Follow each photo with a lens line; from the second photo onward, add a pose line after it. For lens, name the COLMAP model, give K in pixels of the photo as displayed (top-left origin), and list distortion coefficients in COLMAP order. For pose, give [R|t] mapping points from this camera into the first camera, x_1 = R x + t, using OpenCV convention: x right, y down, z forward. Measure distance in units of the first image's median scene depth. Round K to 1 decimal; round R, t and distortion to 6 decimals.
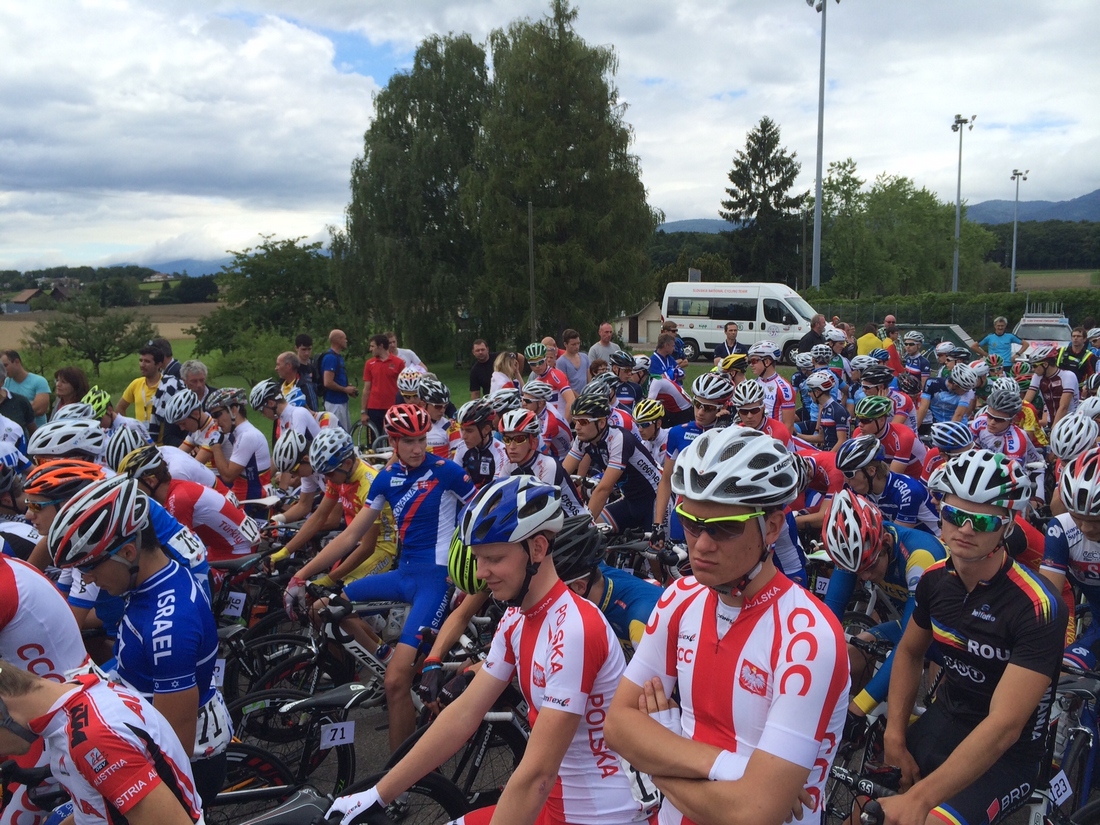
lens RADIAL K [[951.9, 0, 550.0], [0, 951.9, 412.5], [0, 0, 1]] dist [0.093670, -0.139628]
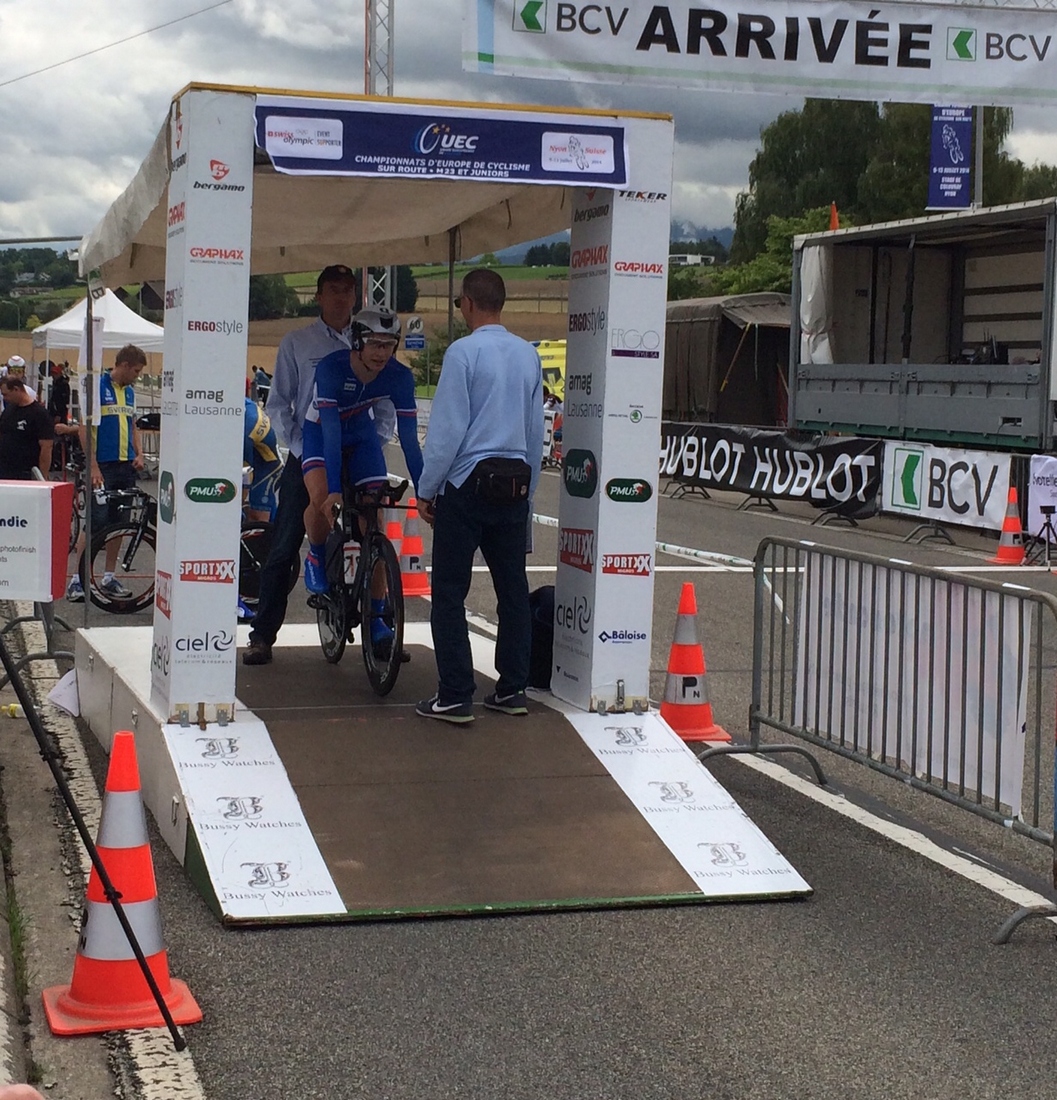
lens RADIAL K [[2098.7, 0, 470.2], [0, 2098.7, 547.7], [0, 0, 1]] dist [0.019560, -0.070022]
pose [[0.960216, 0.051182, -0.274529, 0.100098], [-0.052797, 0.998604, 0.001507, 0.082232], [0.274223, 0.013047, 0.961578, -0.789915]]
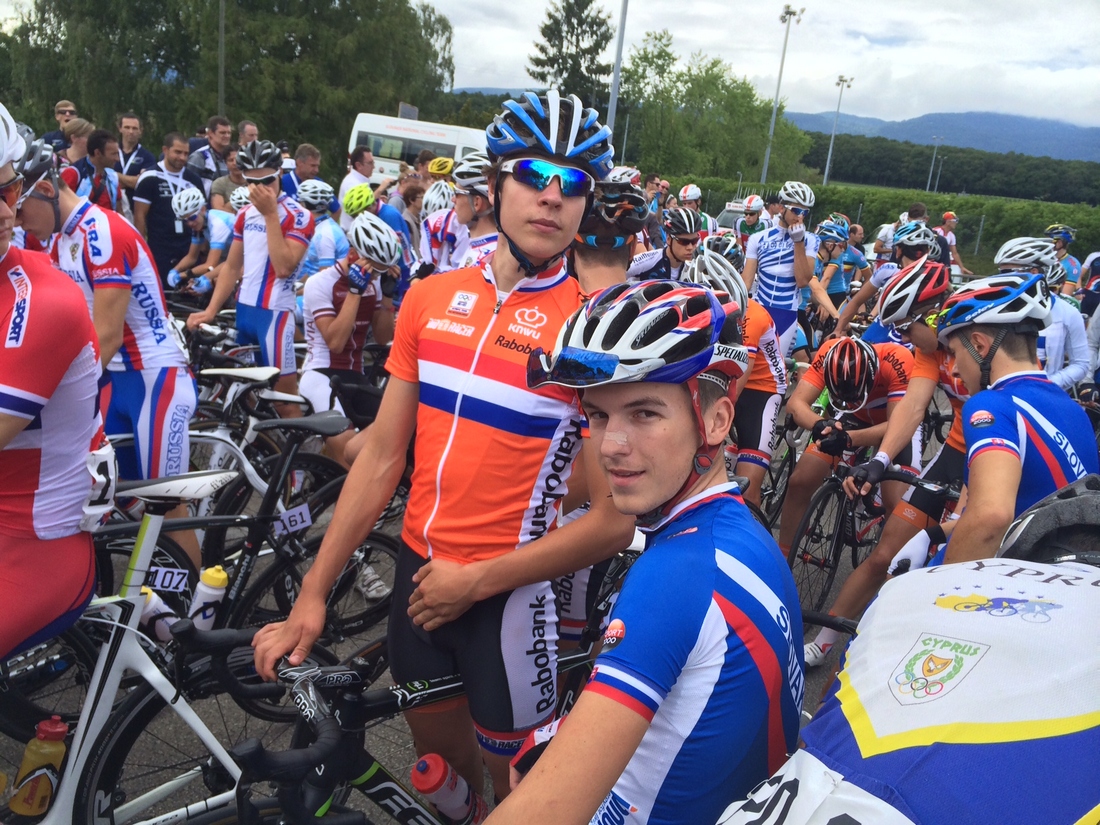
lens RADIAL K [[951.9, 0, 550.0], [0, 951.9, 412.5], [0, 0, 1]] dist [0.093670, -0.139628]
pose [[0.979576, 0.080148, 0.184410, 0.054703], [-0.104568, 0.986408, 0.126748, -0.001080], [-0.171745, -0.143443, 0.974642, 0.042968]]
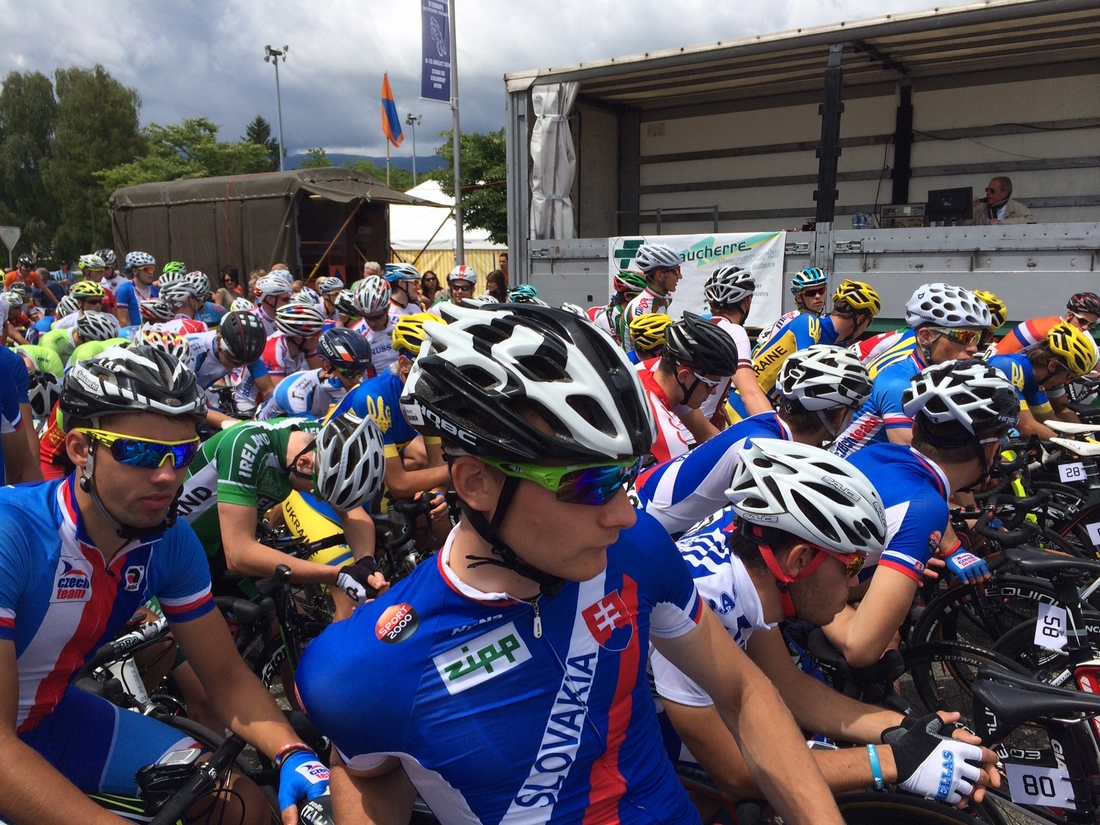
lens RADIAL K [[940.6, 0, 545.3], [0, 940.6, 408.5], [0, 0, 1]] dist [0.095169, -0.130273]
pose [[0.909011, -0.058276, 0.412679, -0.004727], [0.034401, 0.997288, 0.065056, 0.061979], [-0.415351, -0.044940, 0.908551, -0.533937]]
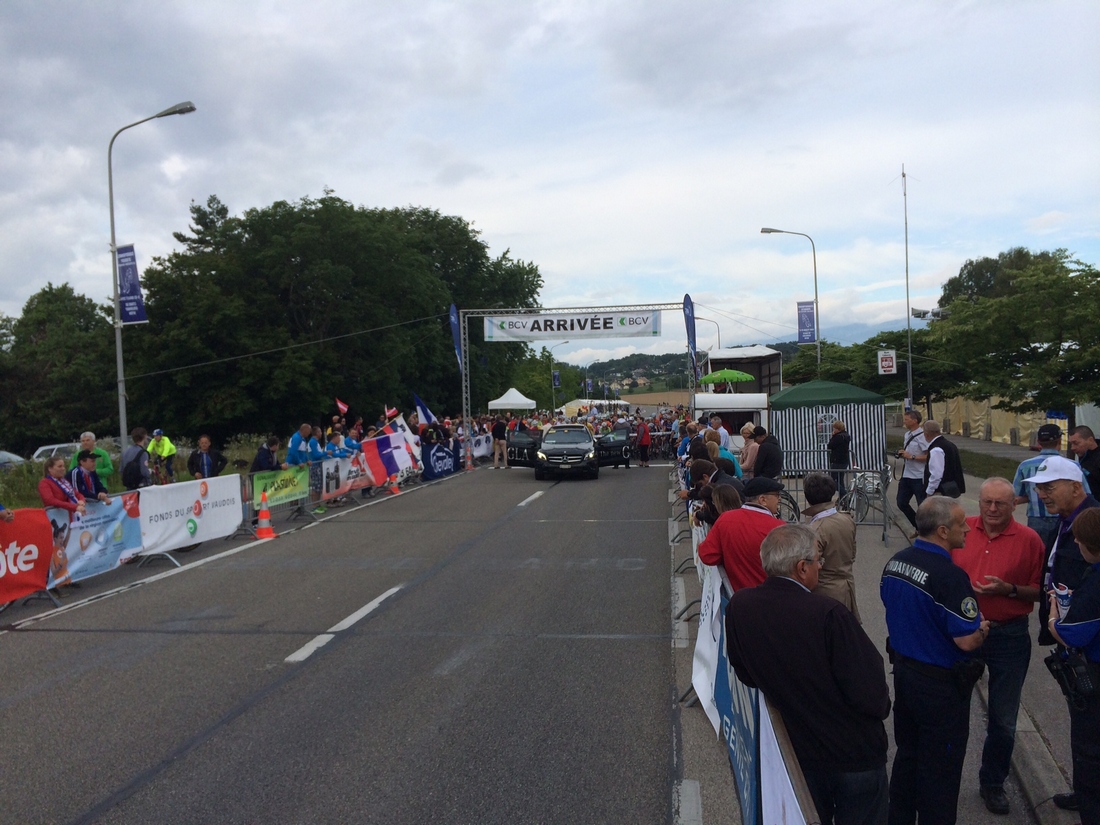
lens RADIAL K [[951.9, 0, 550.0], [0, 951.9, 412.5], [0, 0, 1]] dist [0.093670, -0.139628]
pose [[0.796146, -0.007297, -0.605061, 0.307113], [-0.034080, 0.997799, -0.056876, 0.083558], [0.604145, 0.065902, 0.794145, -0.877719]]
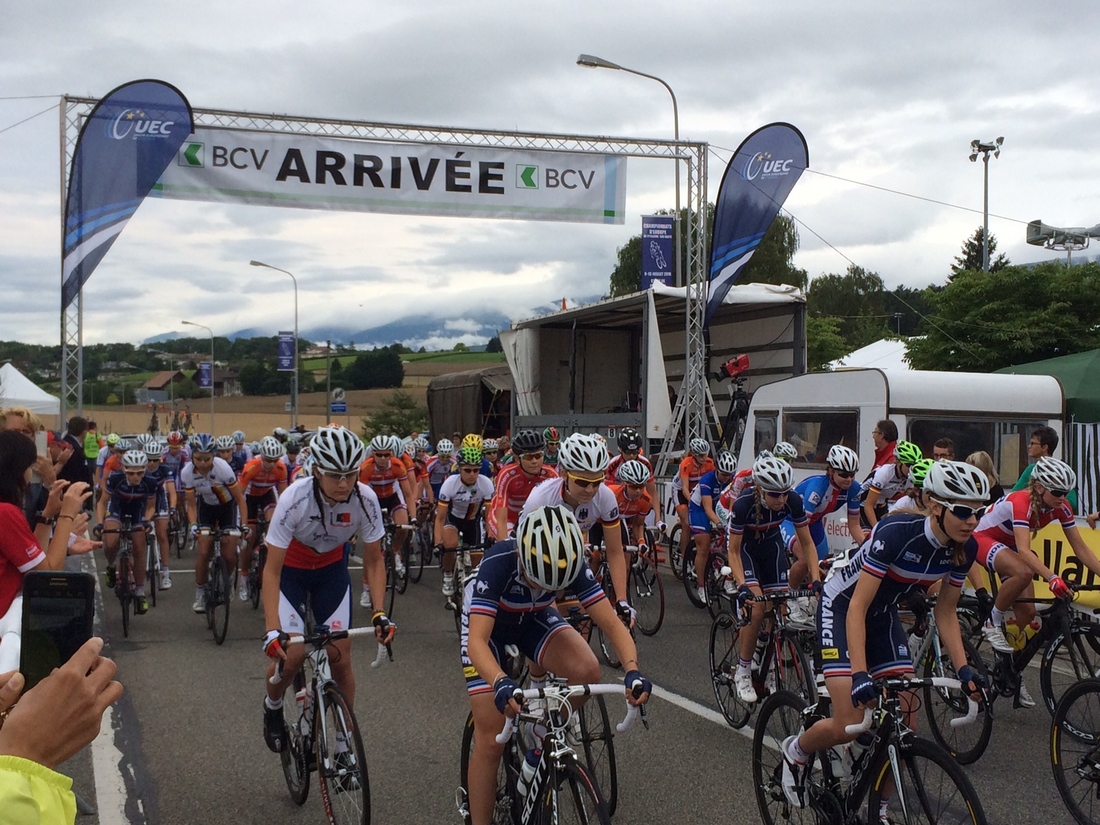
lens RADIAL K [[1573.8, 0, 546.5], [0, 1573.8, 415.0], [0, 0, 1]] dist [0.065652, 0.056620]
pose [[0.974983, 0.012903, -0.221907, 0.144239], [-0.034731, 0.994895, -0.094749, 0.082251], [0.219551, 0.100085, 0.970454, -0.777841]]
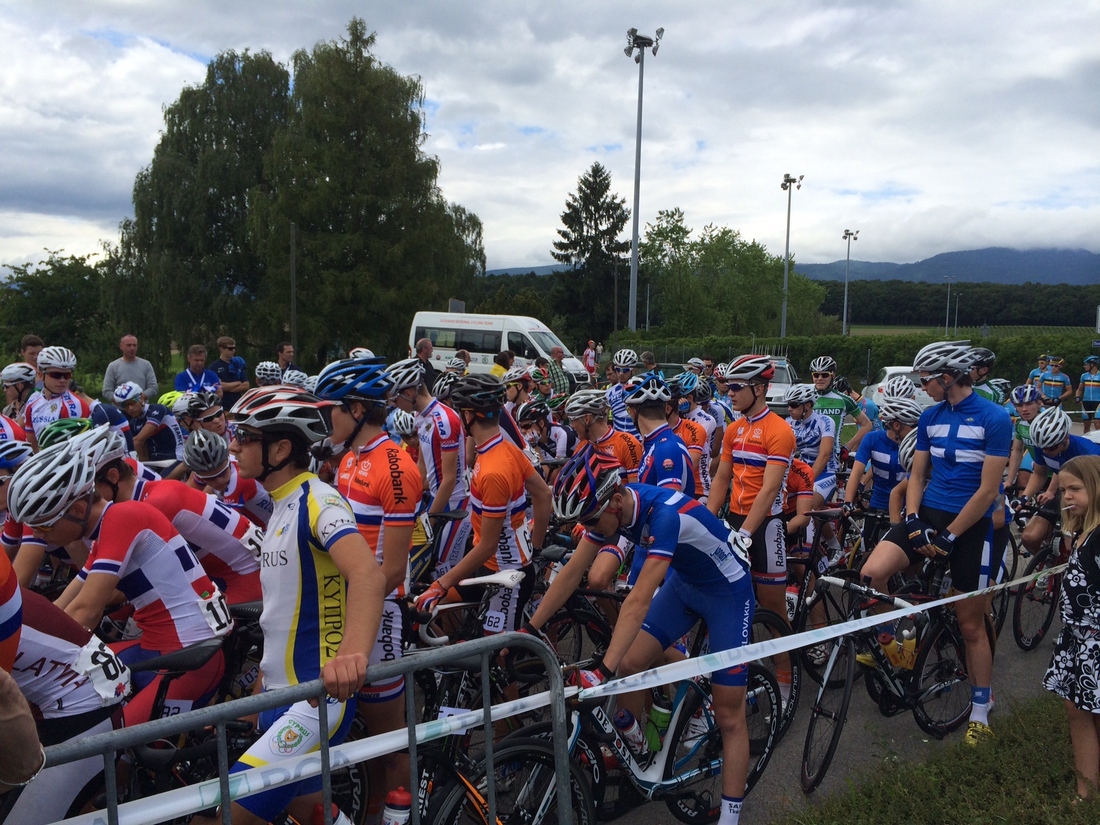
lens RADIAL K [[940.6, 0, 545.3], [0, 940.6, 408.5], [0, 0, 1]] dist [0.095169, -0.130273]
pose [[0.991667, 0.026239, 0.126128, 0.048851], [-0.020744, 0.998786, -0.044687, 0.000053], [-0.127147, 0.041698, 0.991007, 0.019932]]
